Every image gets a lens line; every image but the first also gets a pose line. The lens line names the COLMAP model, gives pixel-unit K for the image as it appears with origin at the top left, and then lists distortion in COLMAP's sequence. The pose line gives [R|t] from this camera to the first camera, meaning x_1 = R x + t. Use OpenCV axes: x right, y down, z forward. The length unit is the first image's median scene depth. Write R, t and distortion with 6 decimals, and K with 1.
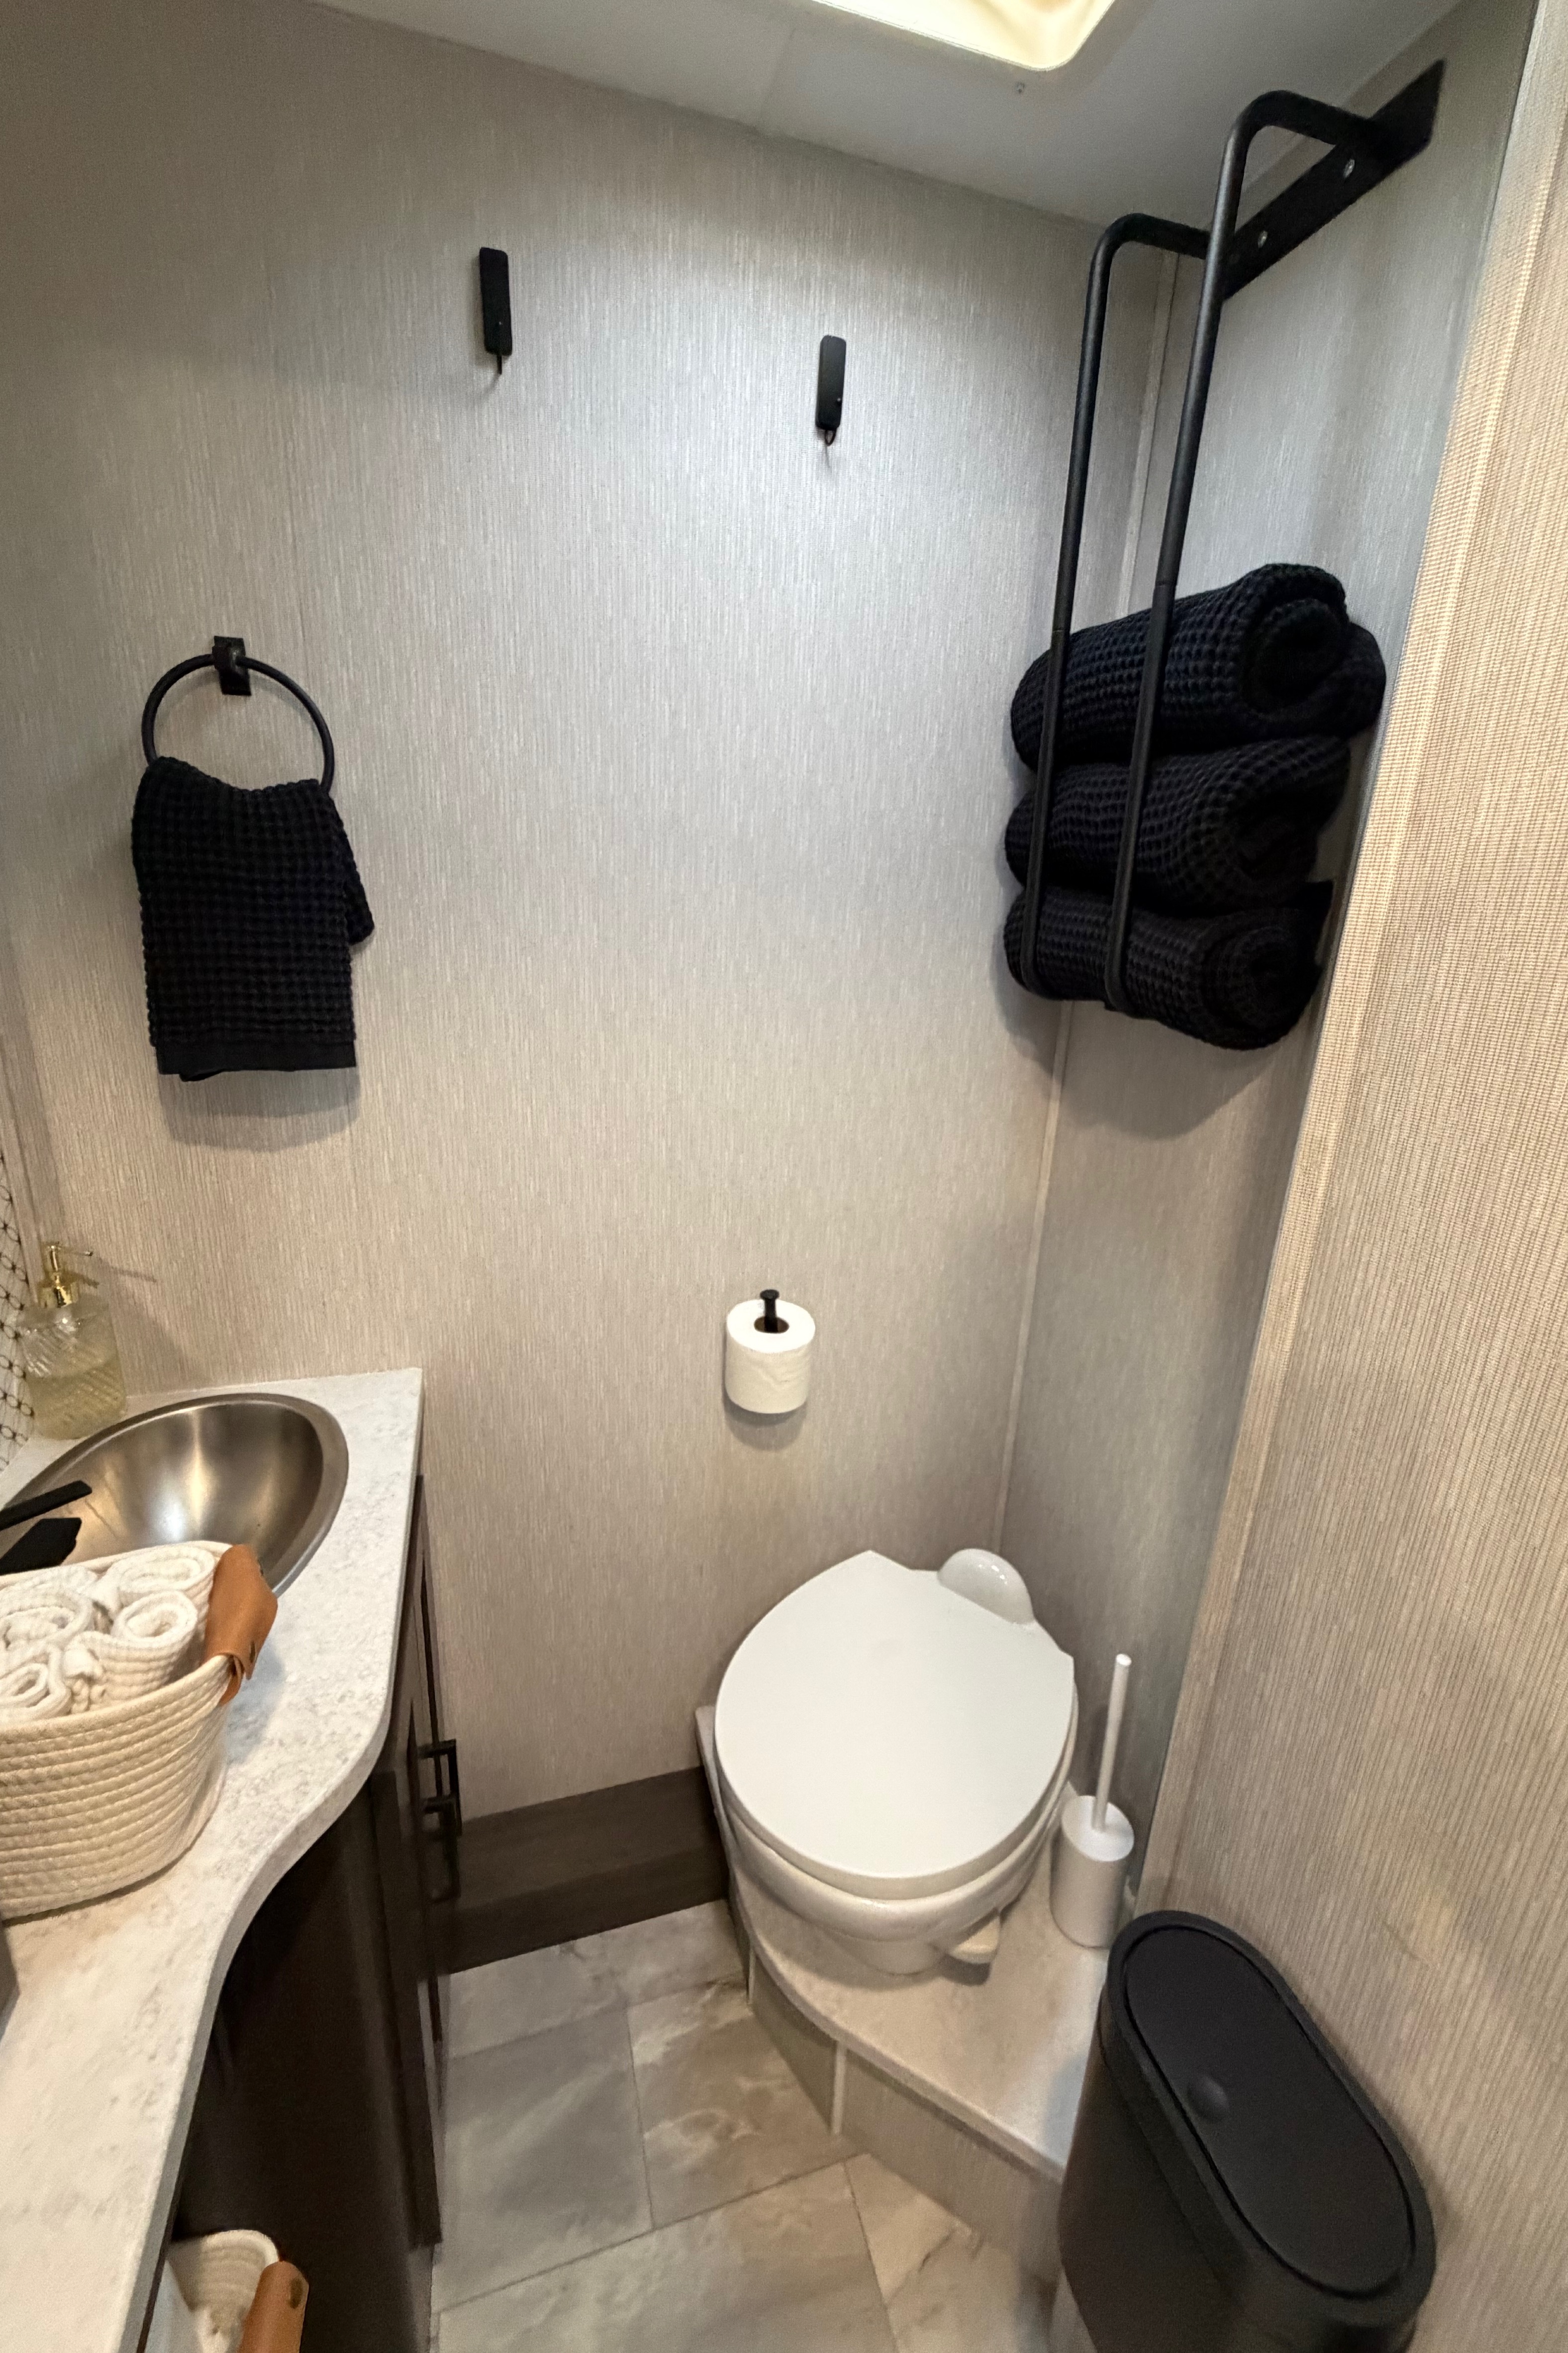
lens RADIAL K [[940.8, 0, 786.6], [0, 940.8, 1169.8], [0, 0, 1]] dist [0.000792, 0.000359]
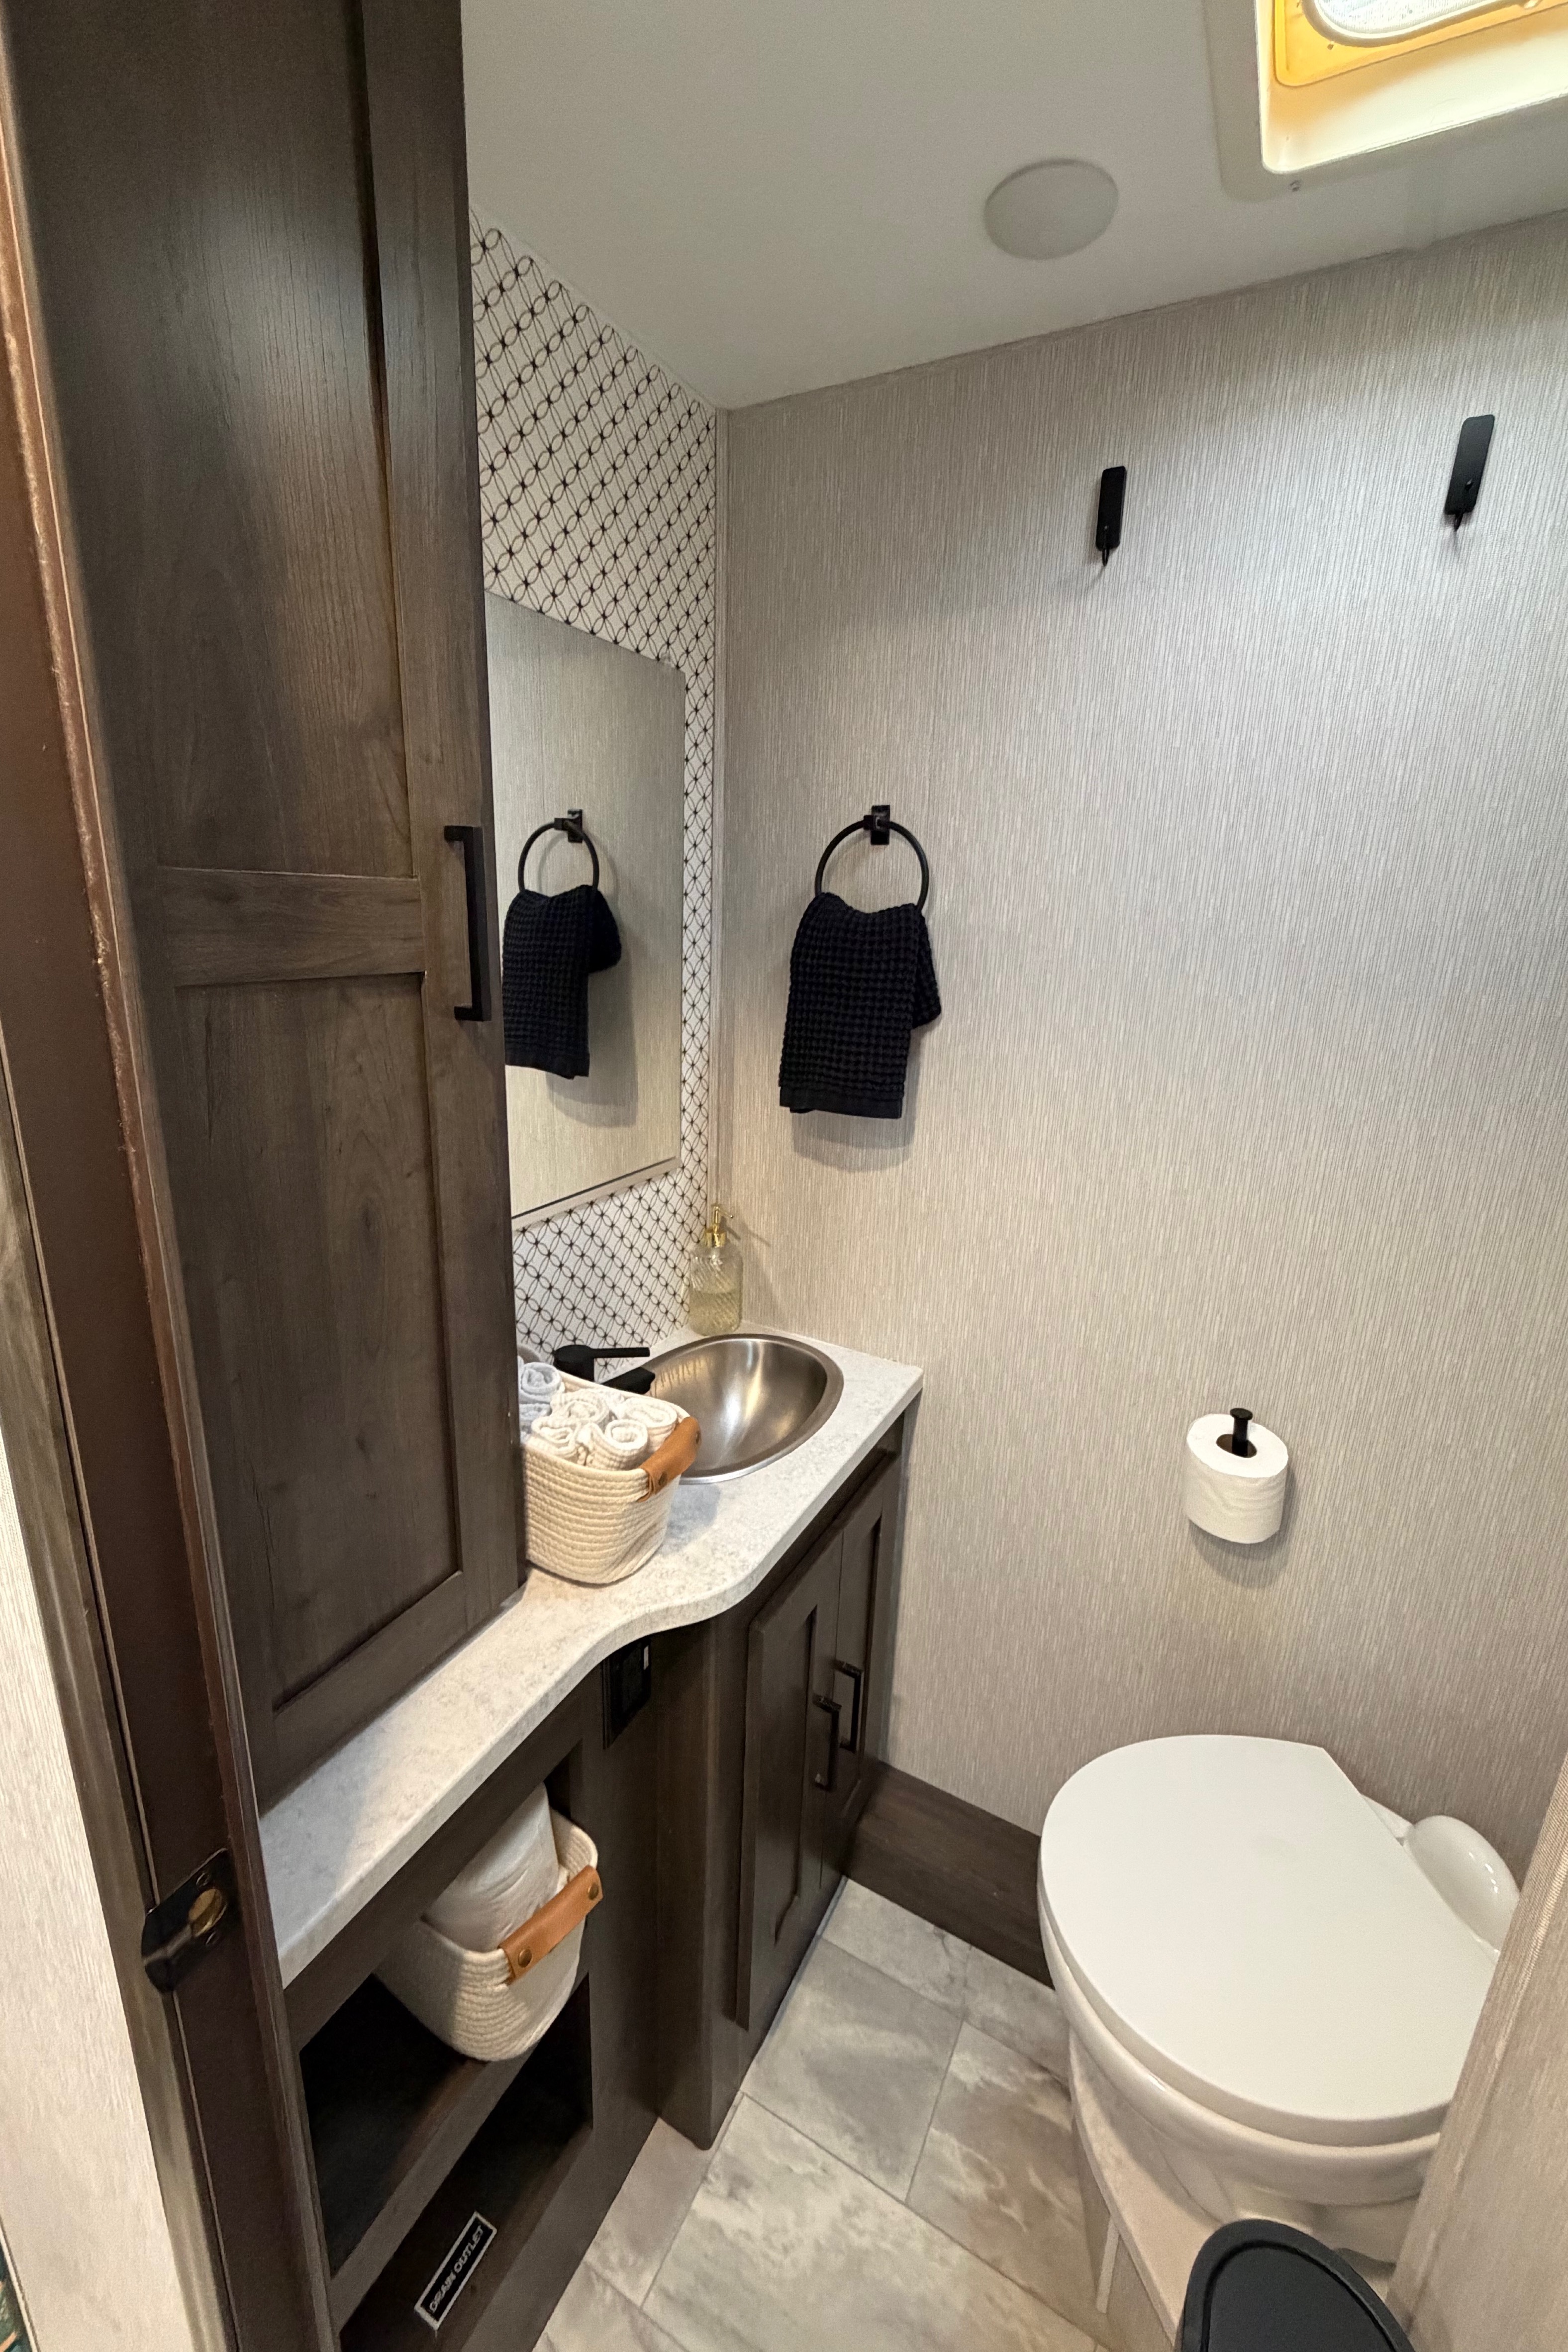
lens RADIAL K [[940.5, 0, 786.6], [0, 940.5, 1169.3], [0, 0, 1]] dist [0.000792, 0.000359]
pose [[0.705562, 0.174804, -0.686750, 0.307417], [-0.213724, 0.976464, 0.028968, -0.042959], [0.675651, 0.126336, 0.726316, -0.031572]]
